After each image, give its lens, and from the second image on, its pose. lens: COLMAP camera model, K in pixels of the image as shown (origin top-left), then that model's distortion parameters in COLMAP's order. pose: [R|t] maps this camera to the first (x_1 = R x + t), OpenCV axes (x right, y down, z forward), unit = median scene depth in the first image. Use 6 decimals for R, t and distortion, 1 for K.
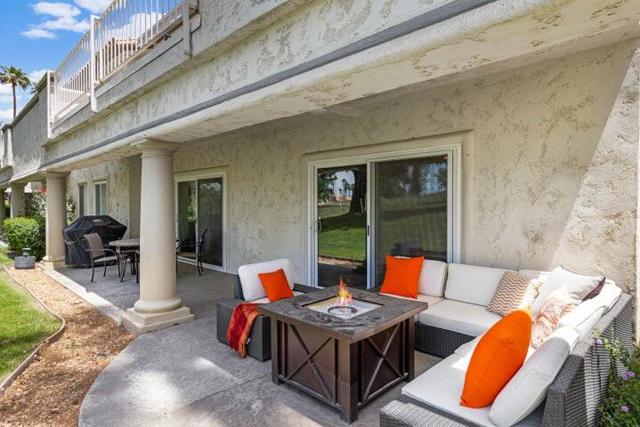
lens RADIAL K [[367.8, 0, 320.0], [0, 367.8, 213.5], [0, 0, 1]] dist [-0.001866, -0.000304]
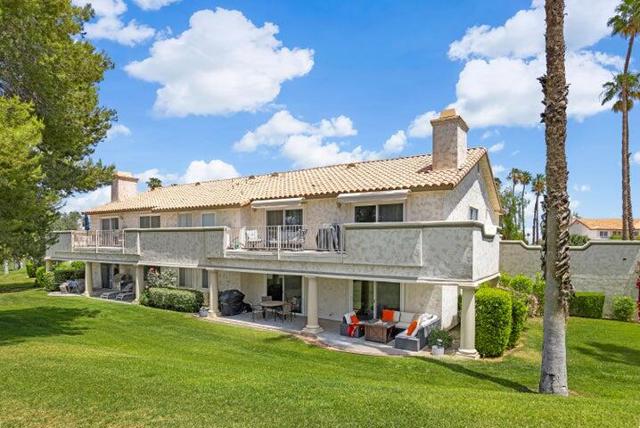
lens RADIAL K [[367.8, 0, 320.0], [0, 367.8, 214.0], [0, 0, 1]] dist [-0.001866, -0.000304]
pose [[0.982836, 0.032766, 0.181547, -1.325264], [-0.011652, 0.993161, -0.116166, -0.461006], [-0.184112, 0.112057, 0.976497, -2.950274]]
